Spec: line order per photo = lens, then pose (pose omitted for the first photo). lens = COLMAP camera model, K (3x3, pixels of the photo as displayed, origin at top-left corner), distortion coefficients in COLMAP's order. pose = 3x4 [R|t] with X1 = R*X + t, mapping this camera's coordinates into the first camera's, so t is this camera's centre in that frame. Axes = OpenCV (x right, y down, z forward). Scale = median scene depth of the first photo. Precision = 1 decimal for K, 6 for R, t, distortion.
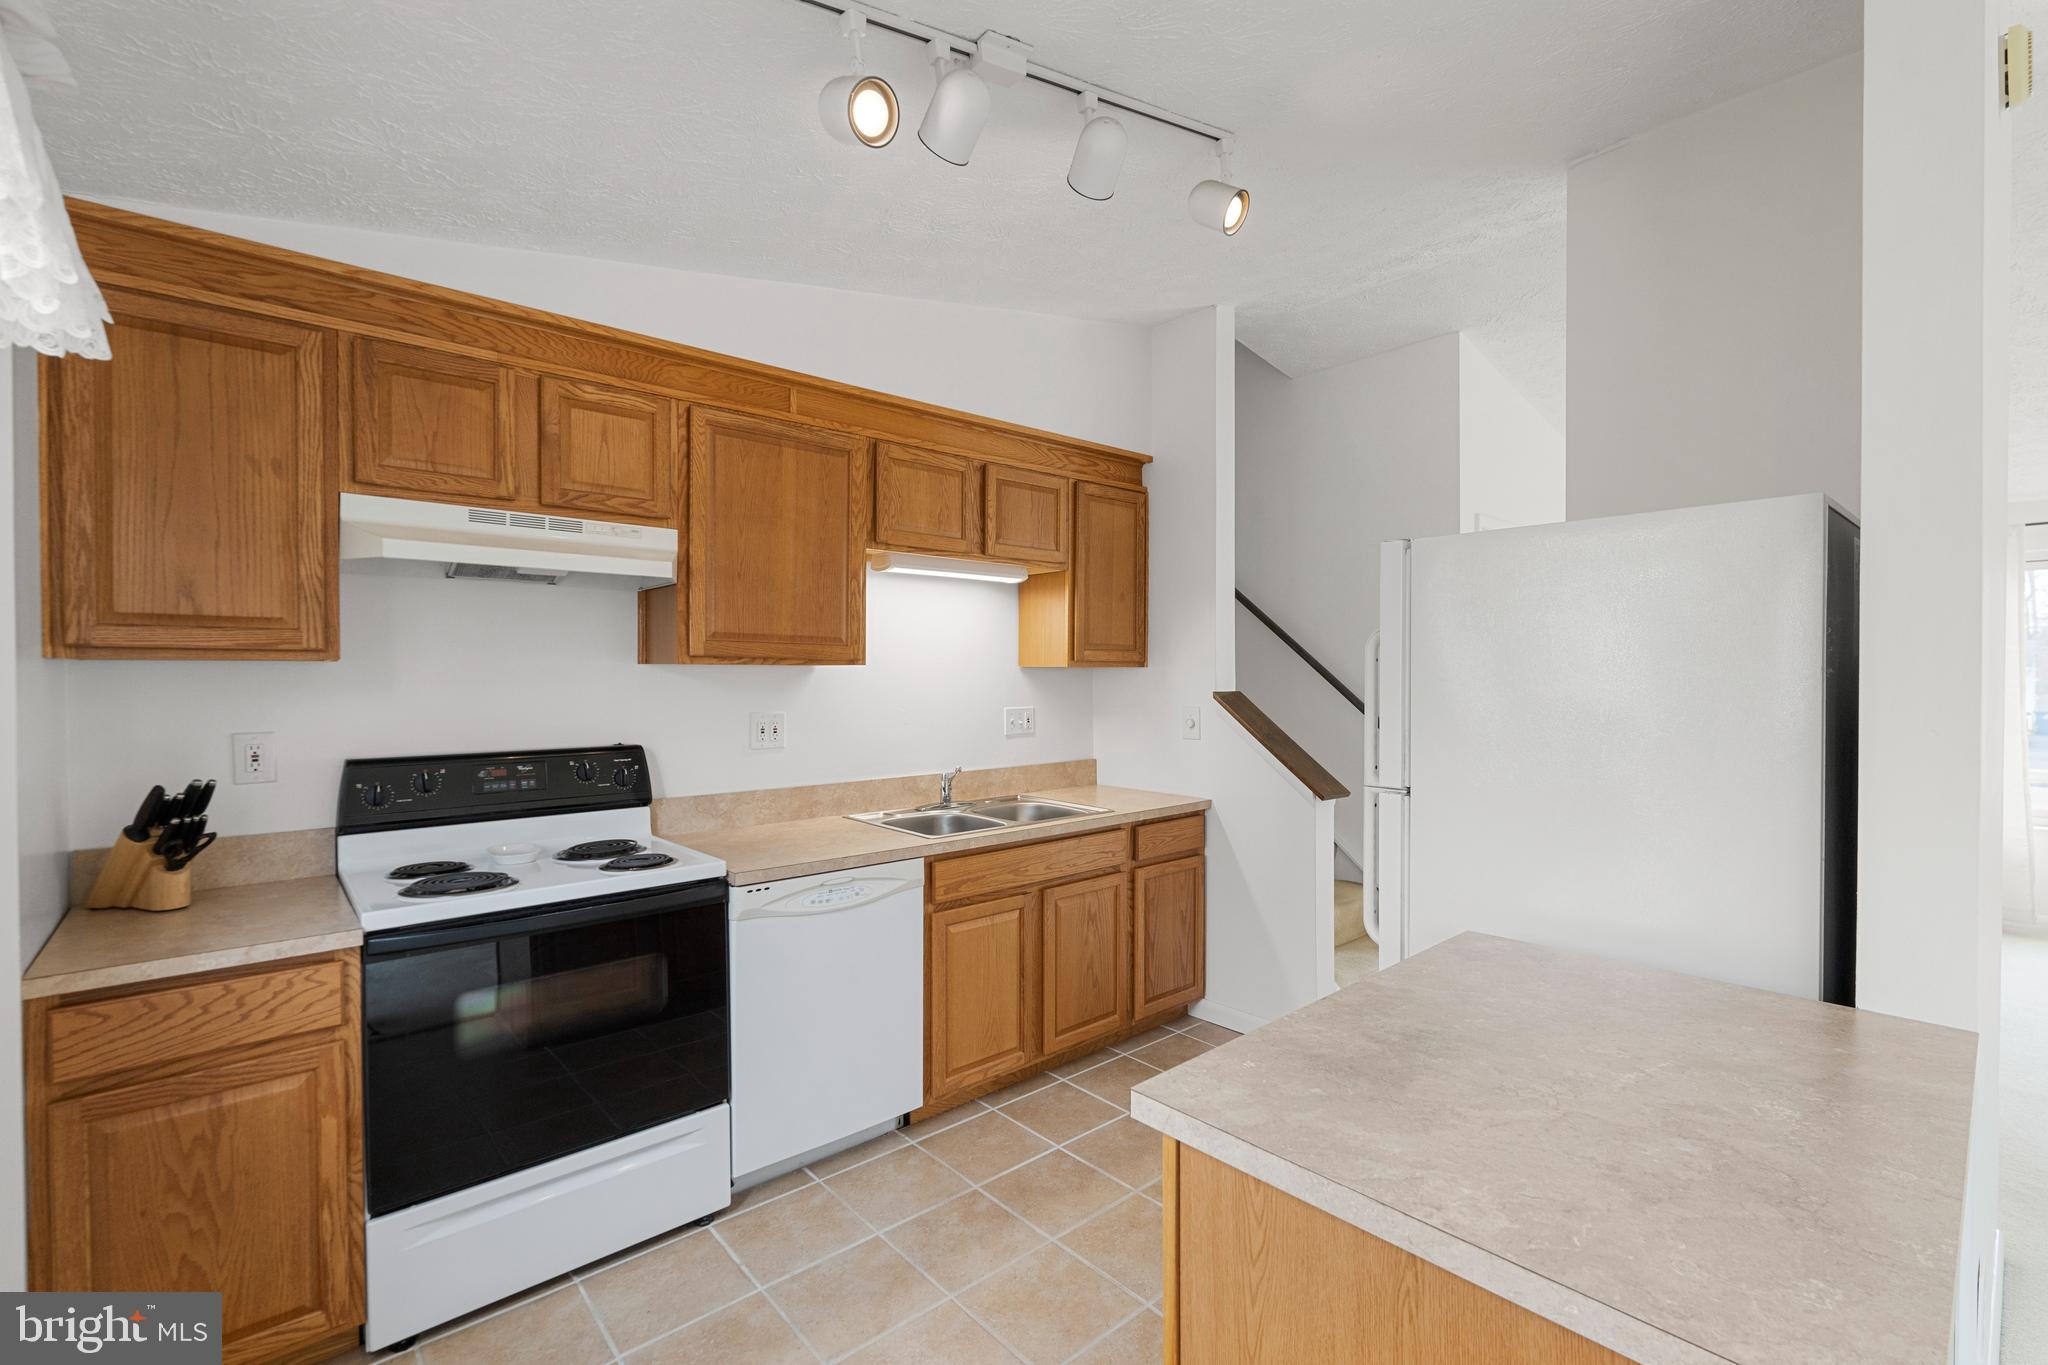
lens RADIAL K [[887.5, 0, 1022.0], [0, 887.5, 679.7], [0, 0, 1]] dist [0.000936, -0.000008]
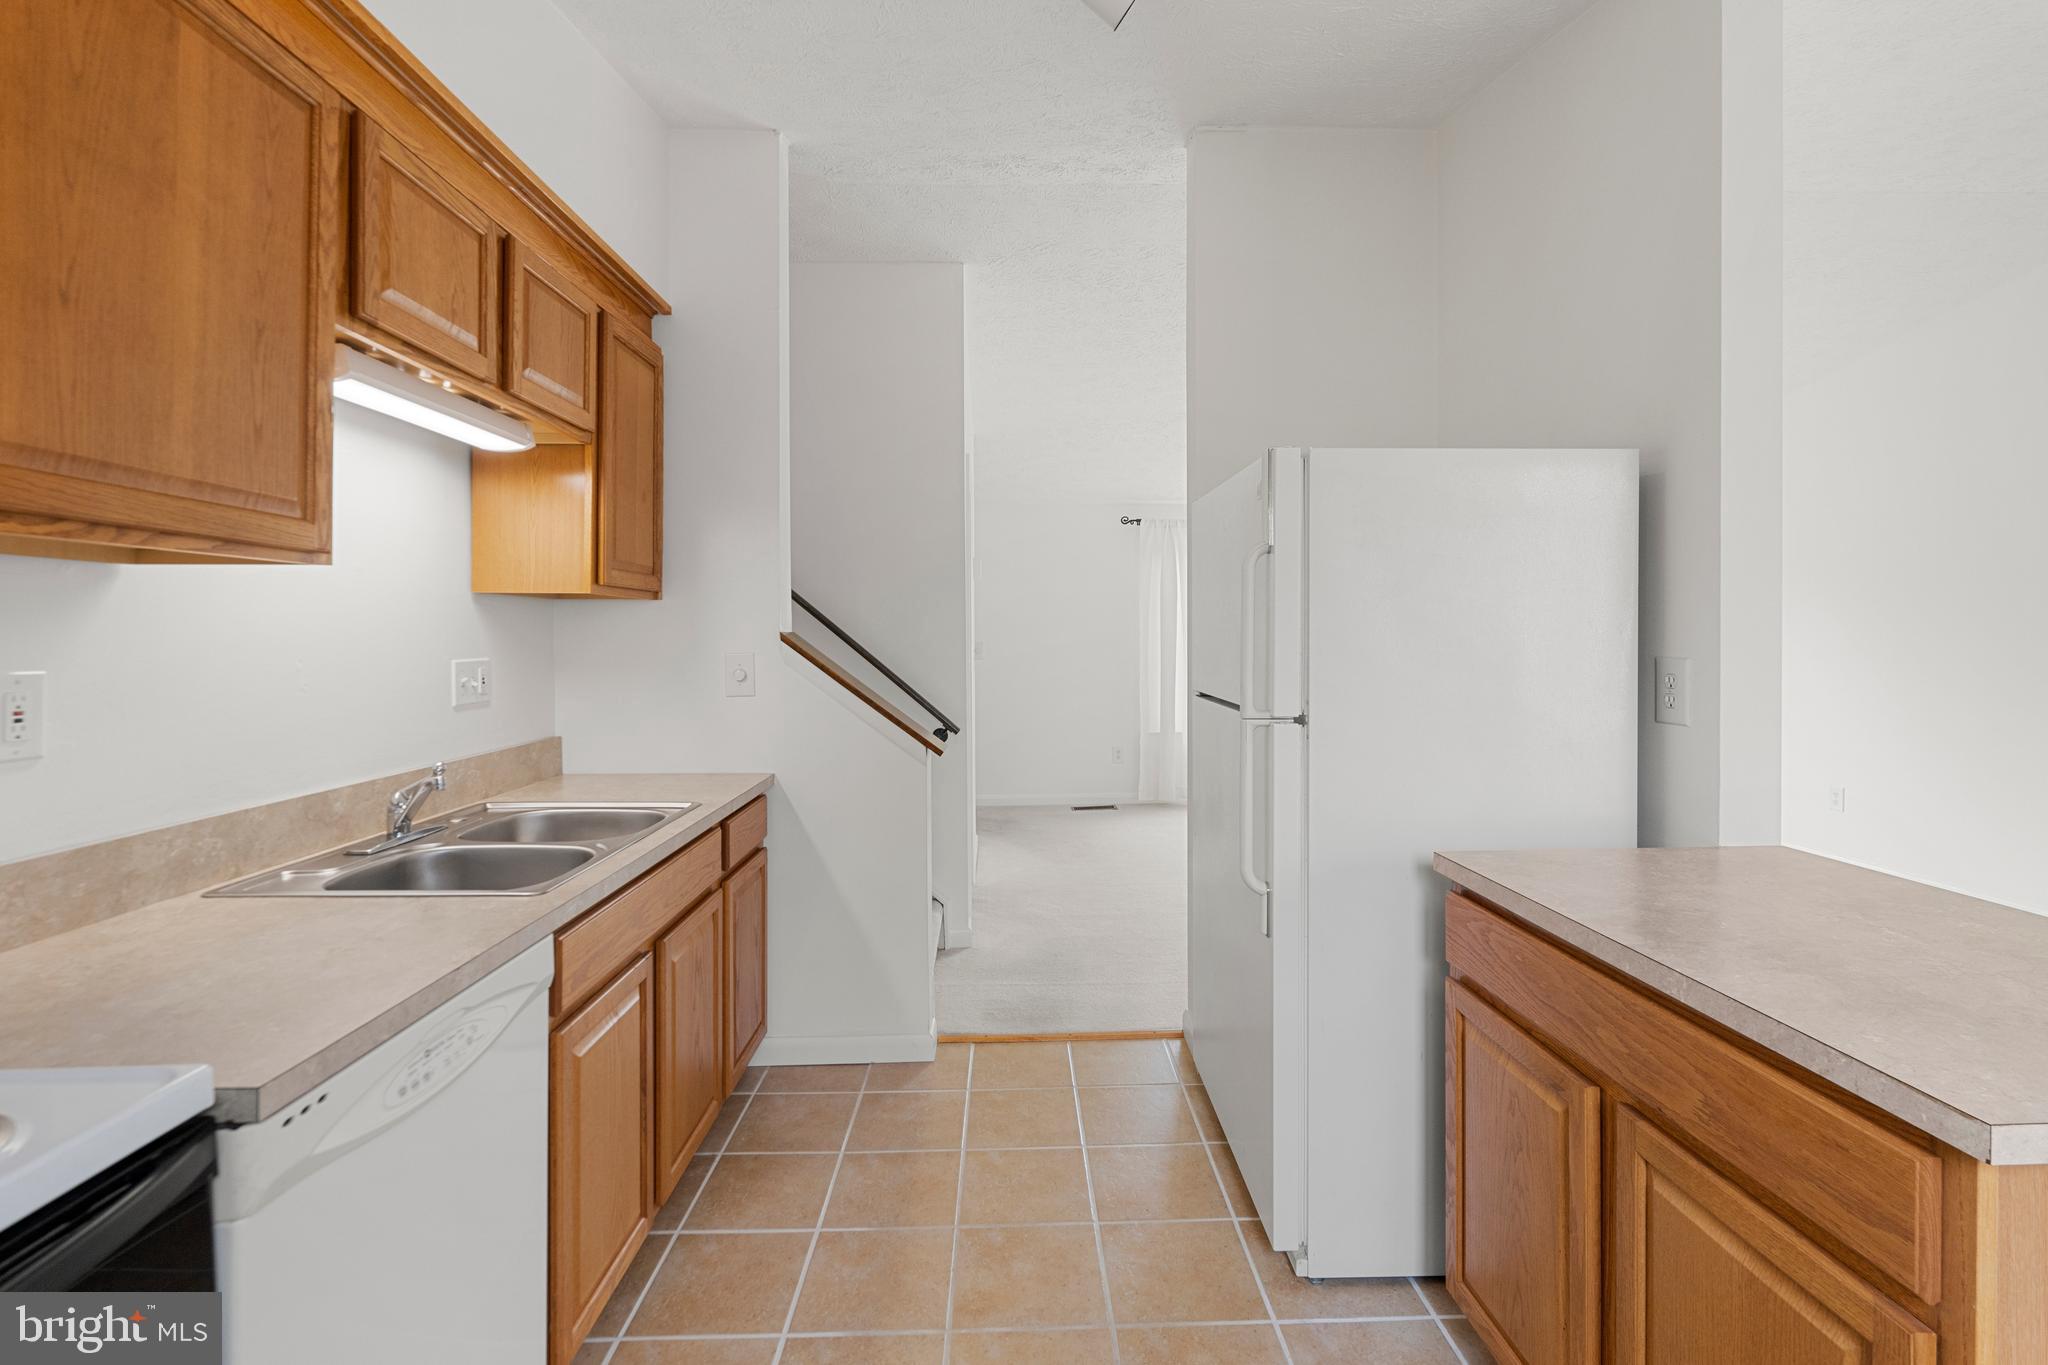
lens RADIAL K [[933.8, 0, 1028.7], [0, 933.8, 637.2], [0, 0, 1]] dist [-0.001622, -0.000218]
pose [[0.639299, -0.000828, 0.768958, -0.315798], [0.004870, 0.999984, -0.002972, 0.024962], [-0.768943, 0.005644, 0.639293, 0.380225]]
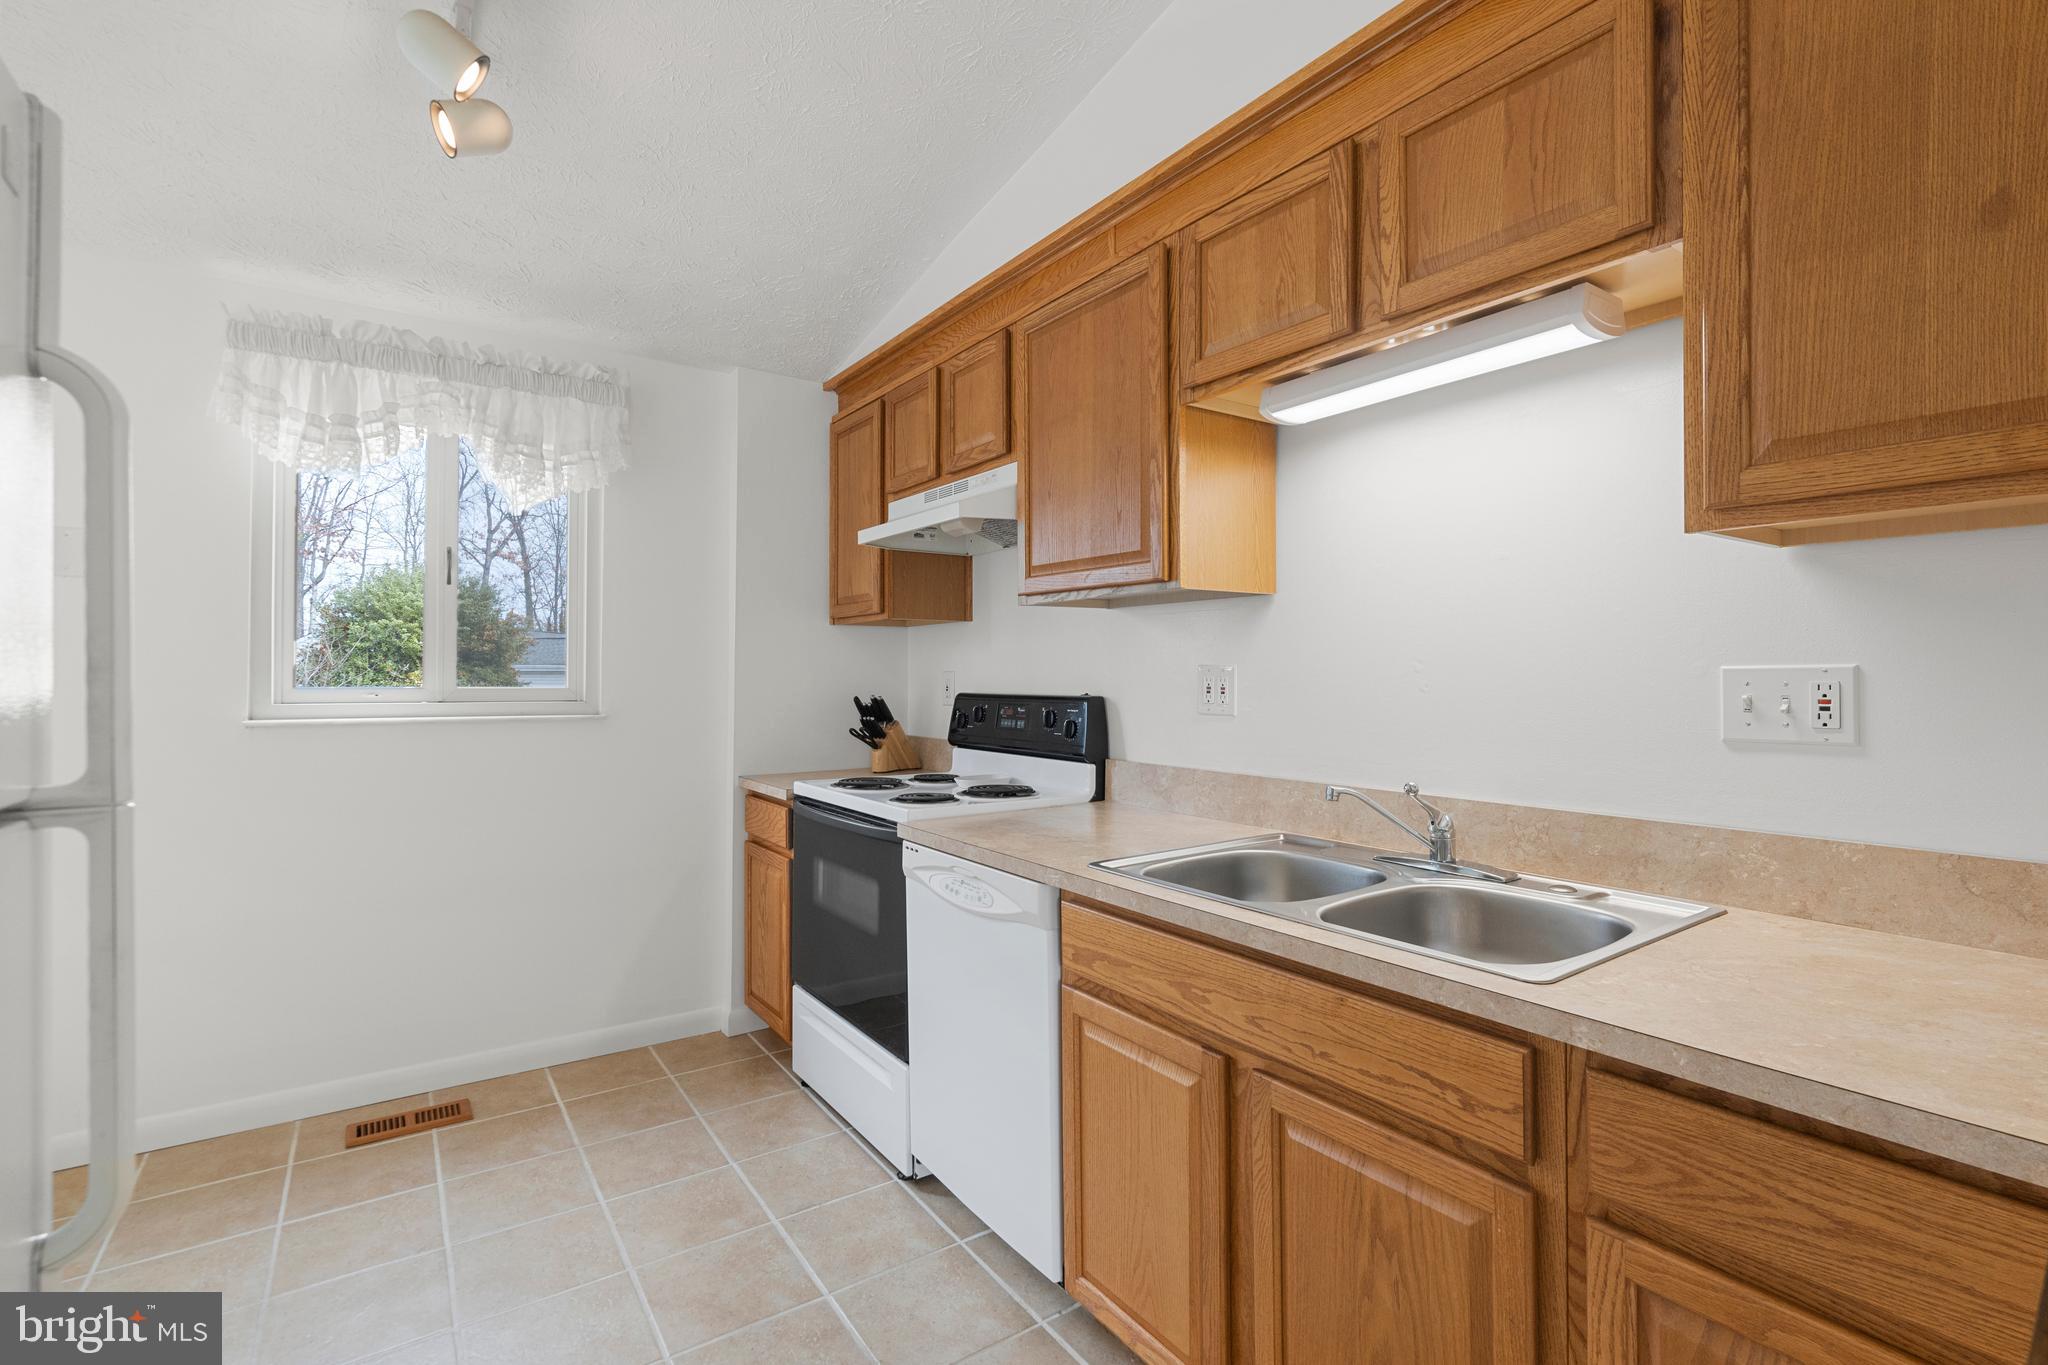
lens RADIAL K [[939.6, 0, 1035.8], [0, 939.6, 663.7], [0, 0, 1]] dist [-0.001161, -0.000127]
pose [[-0.106775, -0.008264, -0.994249, 0.495497], [-0.002154, 0.999965, -0.008080, 0.043005], [0.994281, 0.001279, -0.106790, 0.947304]]
